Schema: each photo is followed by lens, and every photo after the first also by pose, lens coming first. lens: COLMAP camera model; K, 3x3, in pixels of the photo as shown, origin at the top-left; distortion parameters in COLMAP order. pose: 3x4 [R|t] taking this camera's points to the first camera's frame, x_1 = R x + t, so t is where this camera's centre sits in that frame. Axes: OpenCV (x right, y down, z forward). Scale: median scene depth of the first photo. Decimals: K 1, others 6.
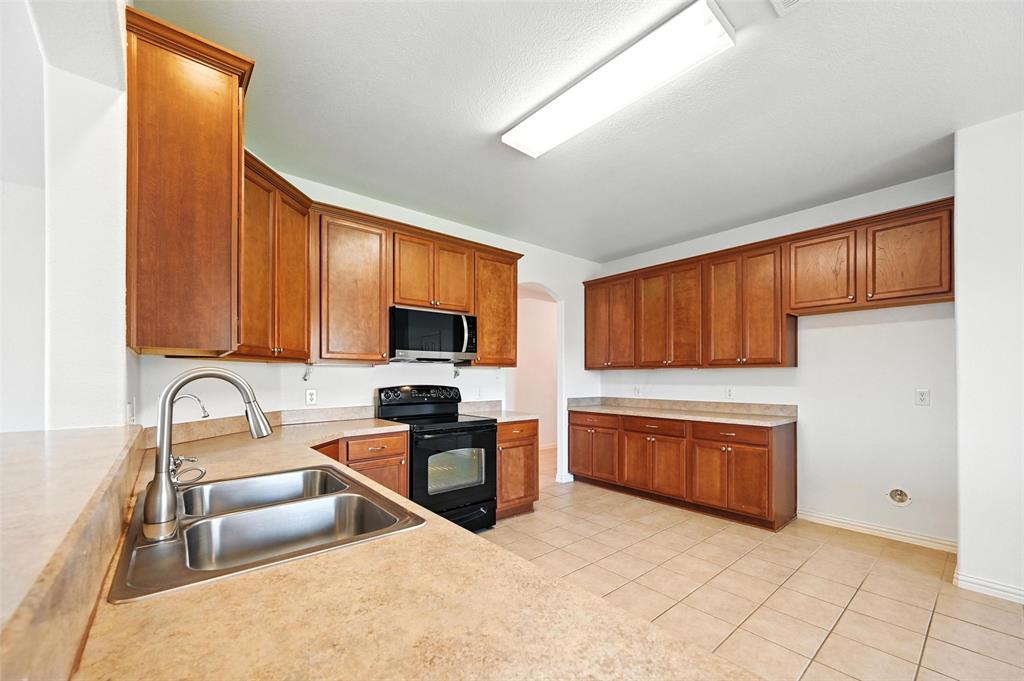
lens RADIAL K [[413.4, 0, 535.6], [0, 413.4, 376.6], [0, 0, 1]] dist [0.001522, 0.001203]
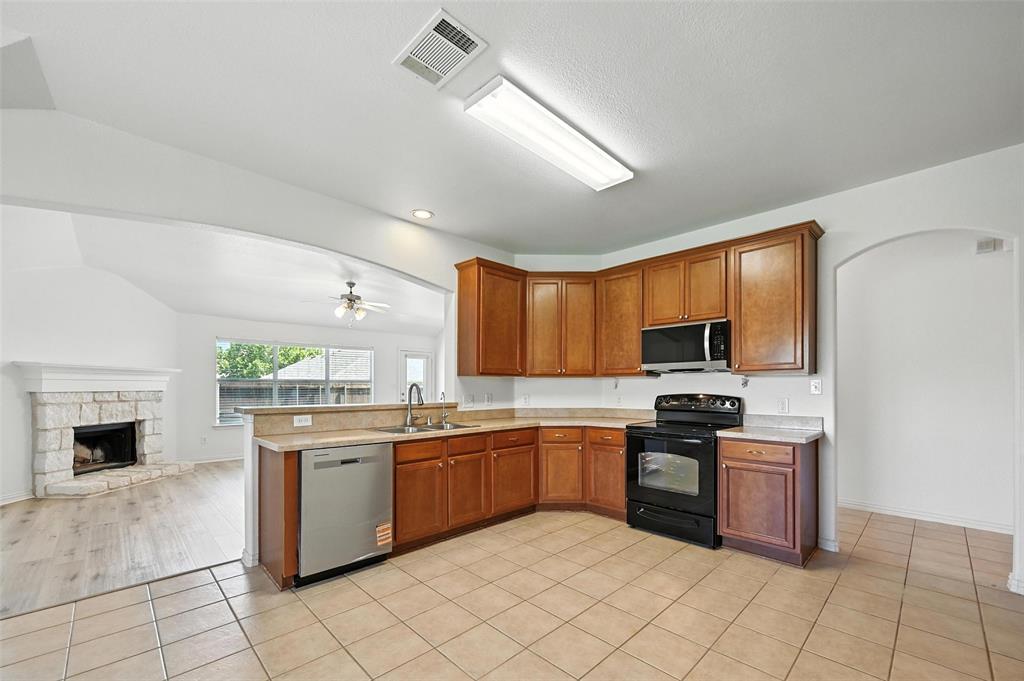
lens RADIAL K [[413.4, 0, 511.5], [0, 413.4, 387.2], [0, 0, 1]] dist [0.001522, 0.001203]
pose [[0.048478, 0.004400, -0.998815, 0.773838], [0.000018, 0.999990, 0.004406, -0.001401], [0.998824, -0.000231, 0.048478, 0.484527]]
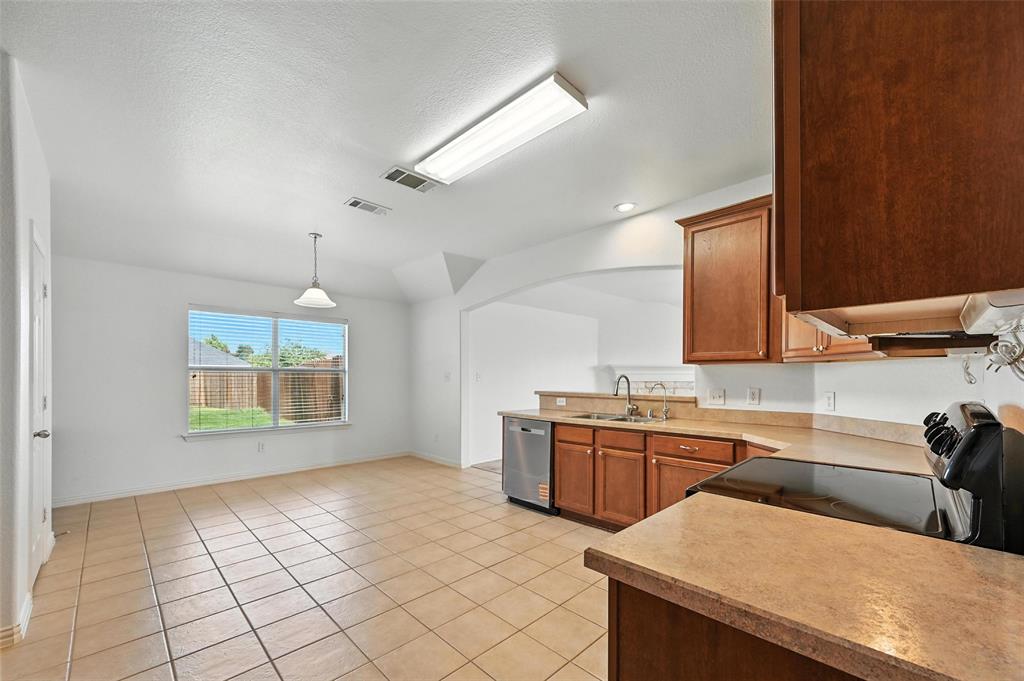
lens RADIAL K [[413.4, 0, 529.5], [0, 413.4, 378.0], [0, 0, 1]] dist [0.001522, 0.001203]
pose [[-0.996549, -0.001000, -0.082997, 0.078152], [-0.001008, 0.999999, 0.000058, 0.002735], [0.082997, 0.000141, -0.996550, 1.308971]]
